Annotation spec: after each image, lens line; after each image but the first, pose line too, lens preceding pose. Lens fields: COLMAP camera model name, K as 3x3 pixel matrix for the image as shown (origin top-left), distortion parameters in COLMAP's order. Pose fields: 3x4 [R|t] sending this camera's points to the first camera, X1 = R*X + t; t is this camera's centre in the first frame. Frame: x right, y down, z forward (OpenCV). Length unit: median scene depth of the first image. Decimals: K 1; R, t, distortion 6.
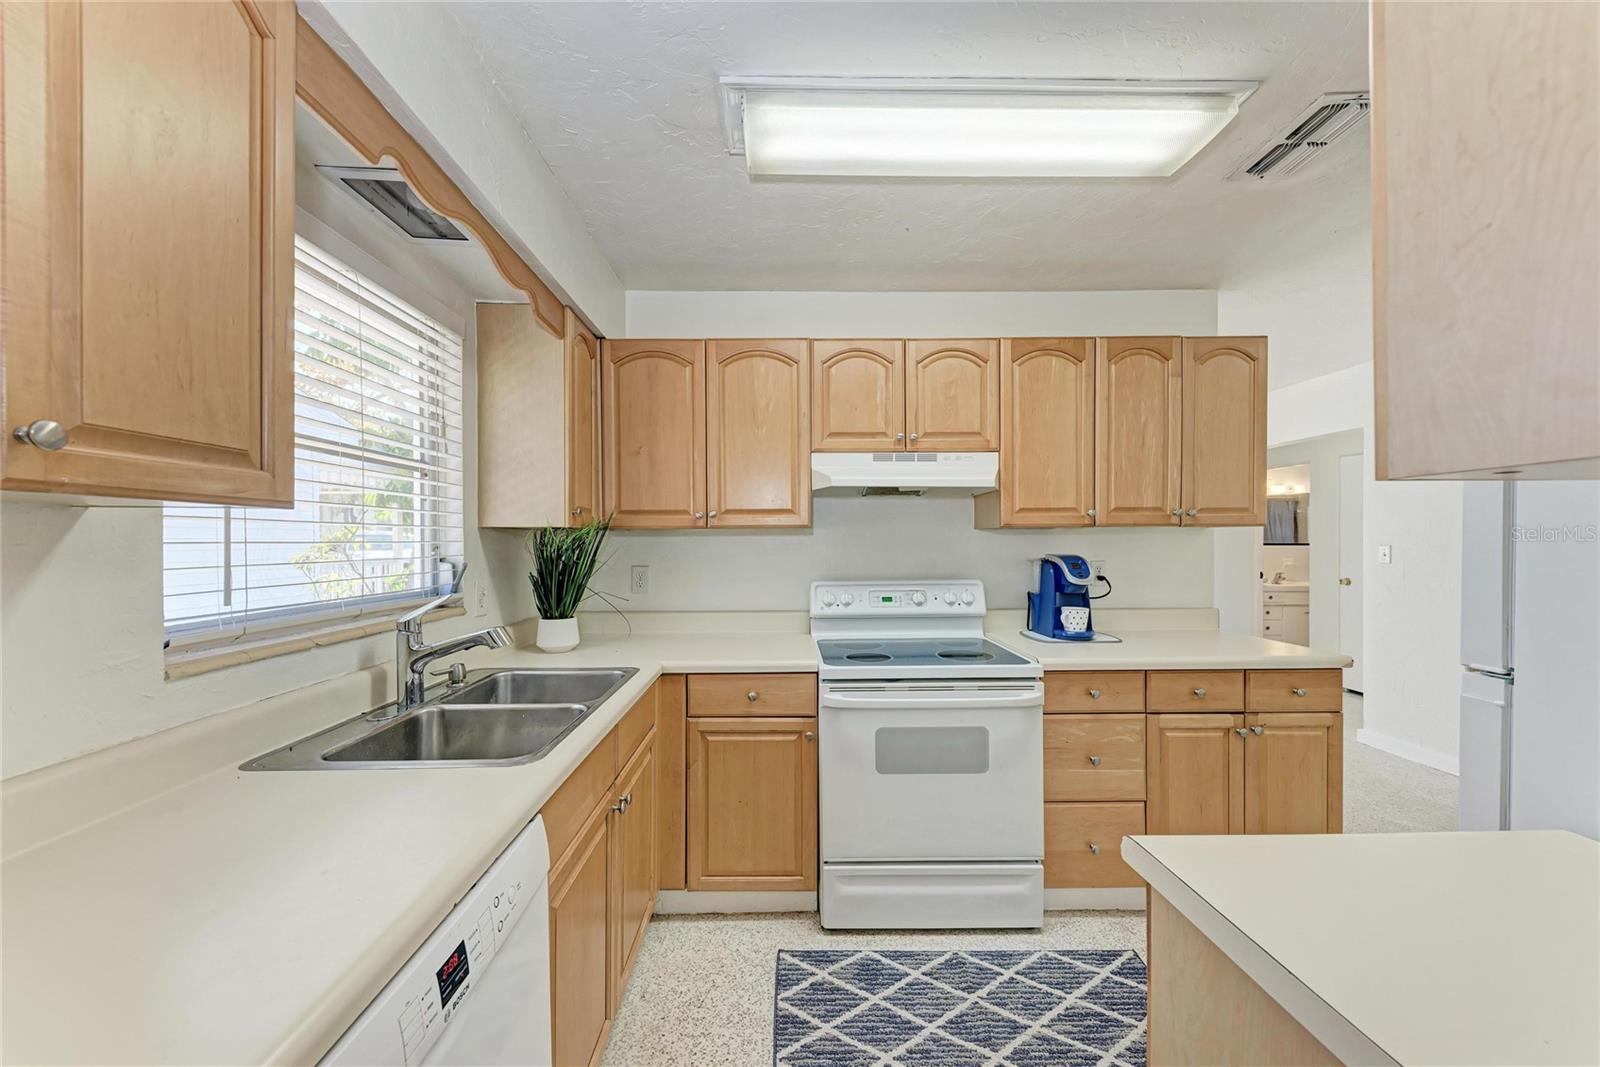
lens RADIAL K [[561.2, 0, 800.0], [0, 561.2, 537.0], [0, 0, 1]] dist [0.000384, 0.000017]
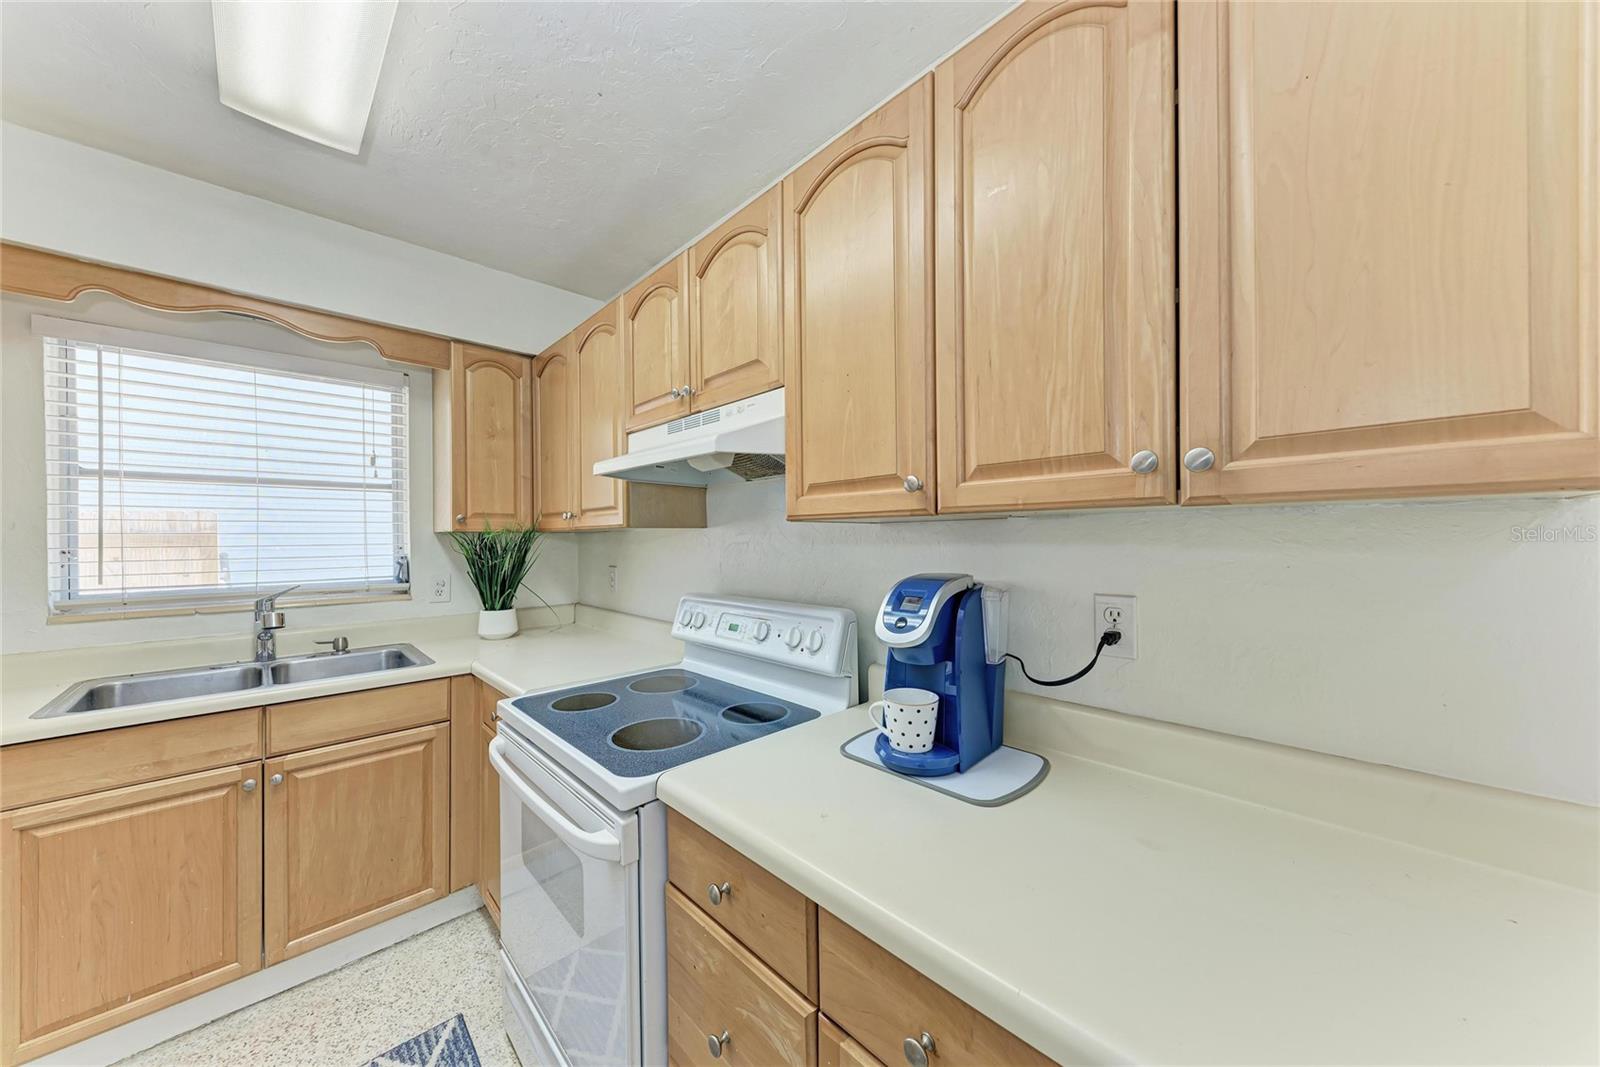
lens RADIAL K [[543.8, 0, 800.0], [0, 543.8, 533.5], [0, 0, 1]] dist [0.013154, -0.003632]
pose [[0.672186, -0.004535, -0.740369, 0.767040], [0.012880, 0.999902, 0.005569, -0.008296], [0.740271, -0.013279, 0.672178, 0.650395]]
